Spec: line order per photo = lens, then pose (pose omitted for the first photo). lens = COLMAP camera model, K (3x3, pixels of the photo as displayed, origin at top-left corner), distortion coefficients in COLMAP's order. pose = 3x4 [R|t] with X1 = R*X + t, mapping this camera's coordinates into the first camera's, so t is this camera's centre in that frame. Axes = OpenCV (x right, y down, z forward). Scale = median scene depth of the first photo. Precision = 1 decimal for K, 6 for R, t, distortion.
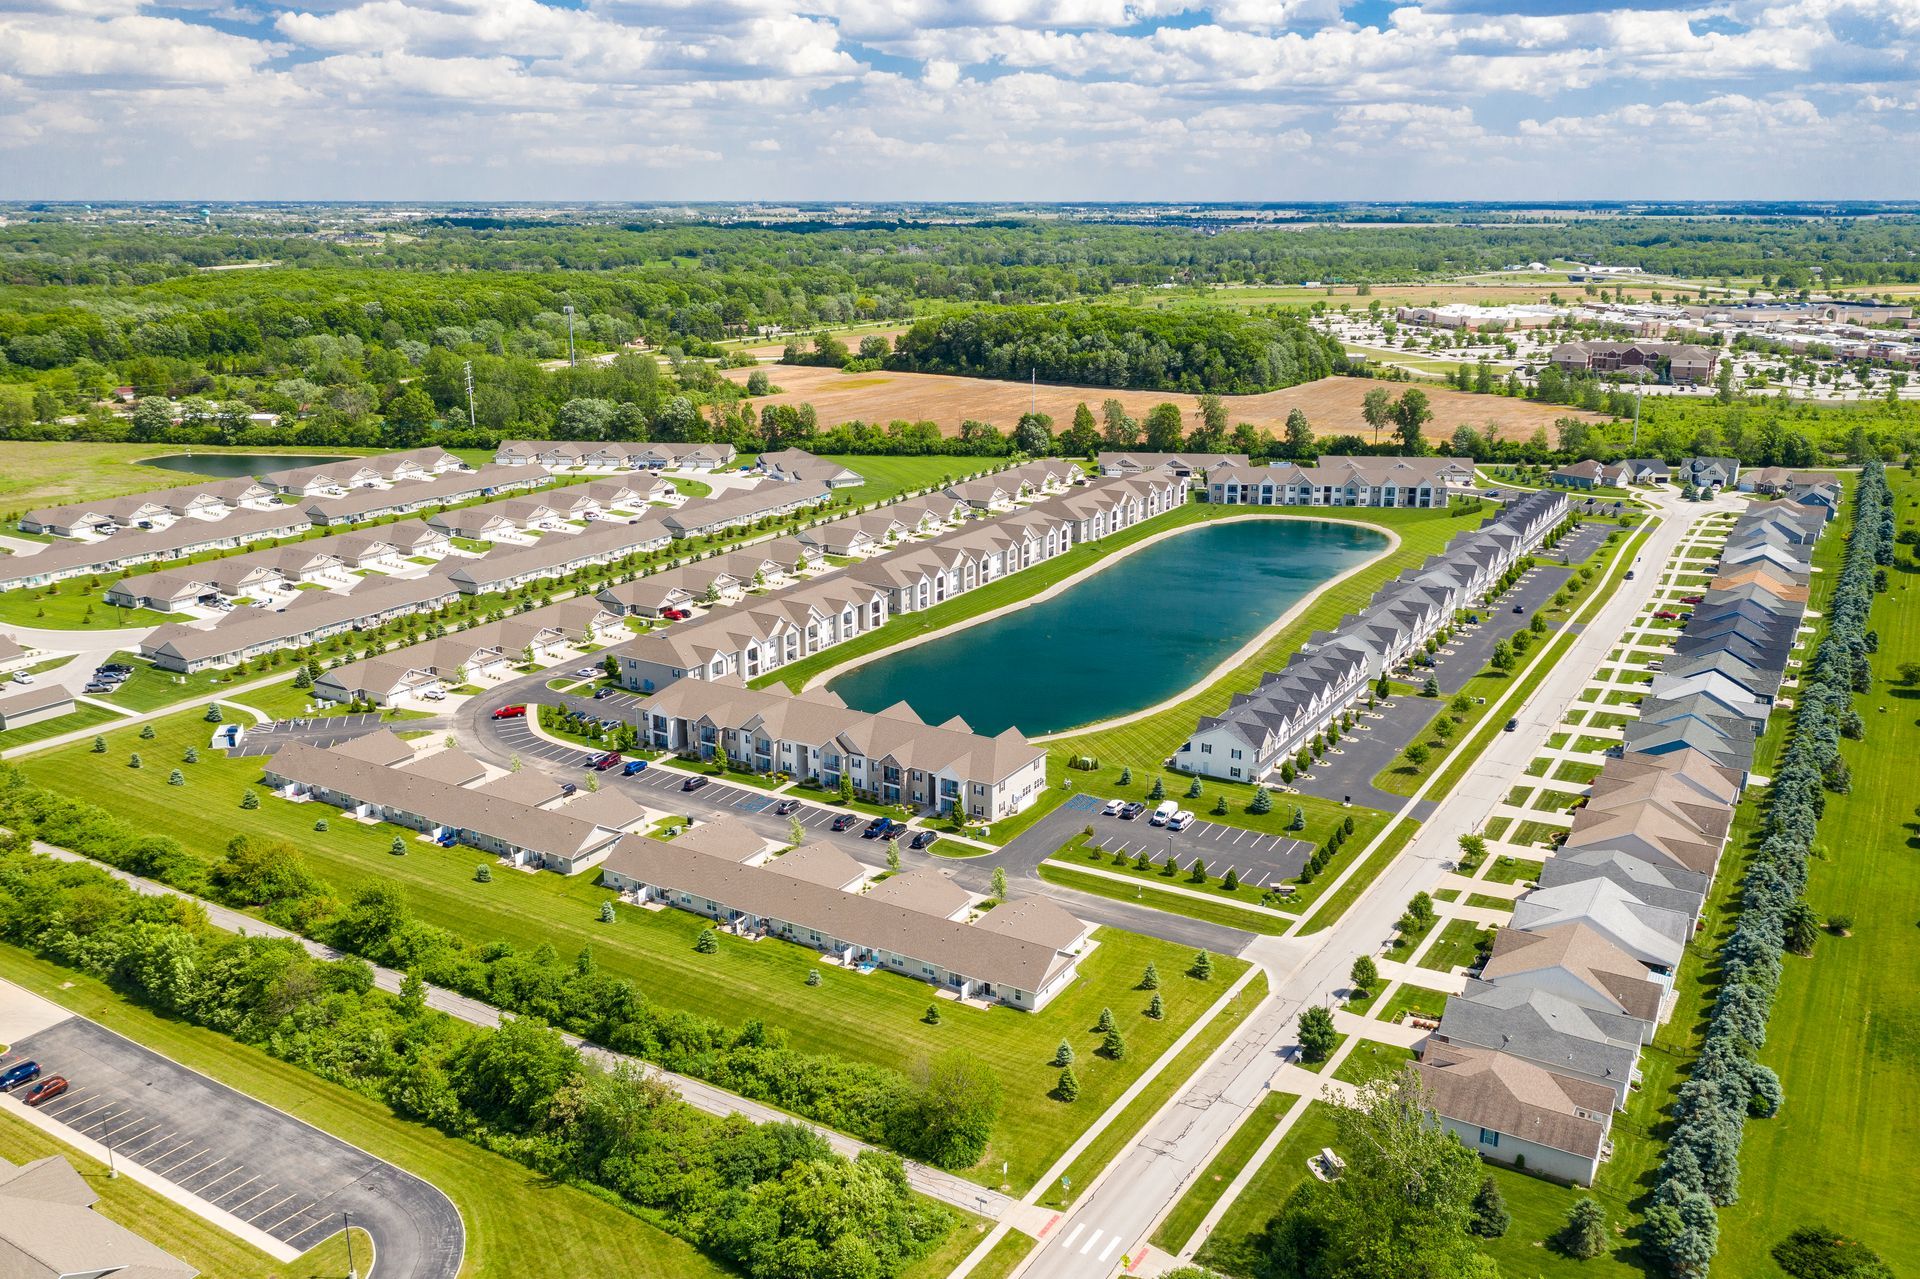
lens RADIAL K [[1567.4, 0, 955.5], [0, 1567.4, 590.9], [0, 0, 1]] dist [0.000751, 0.010535]
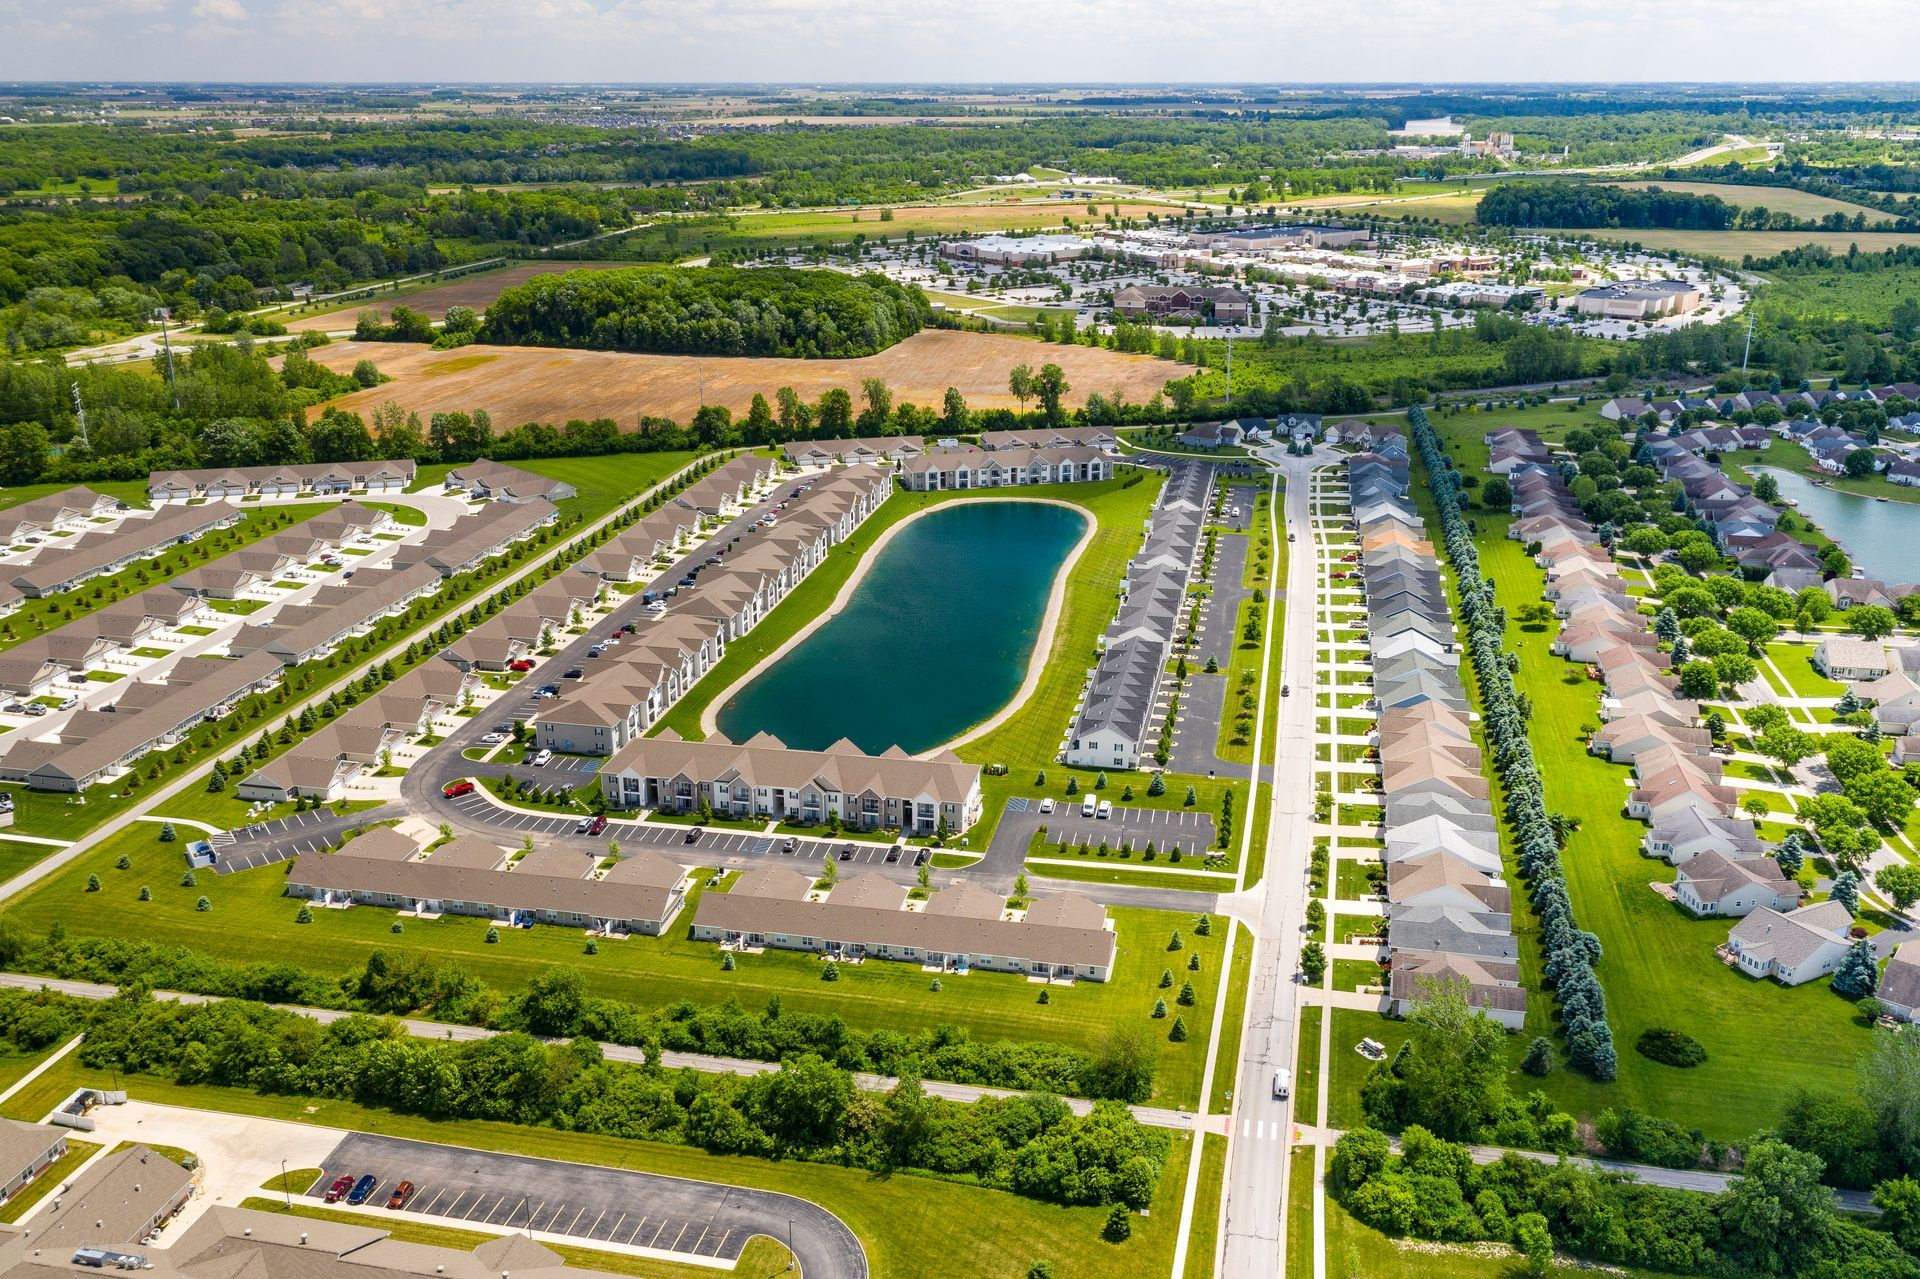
lens RADIAL K [[1631.8, 0, 960.0], [0, 1631.8, 639.5], [0, 0, 1]] dist [0.004995, 0.006302]
pose [[0.941140, -0.111258, 0.319183, -0.315087], [0.082712, 0.991373, 0.101681, -0.113097], [-0.327742, -0.069296, 0.942222, -0.164905]]
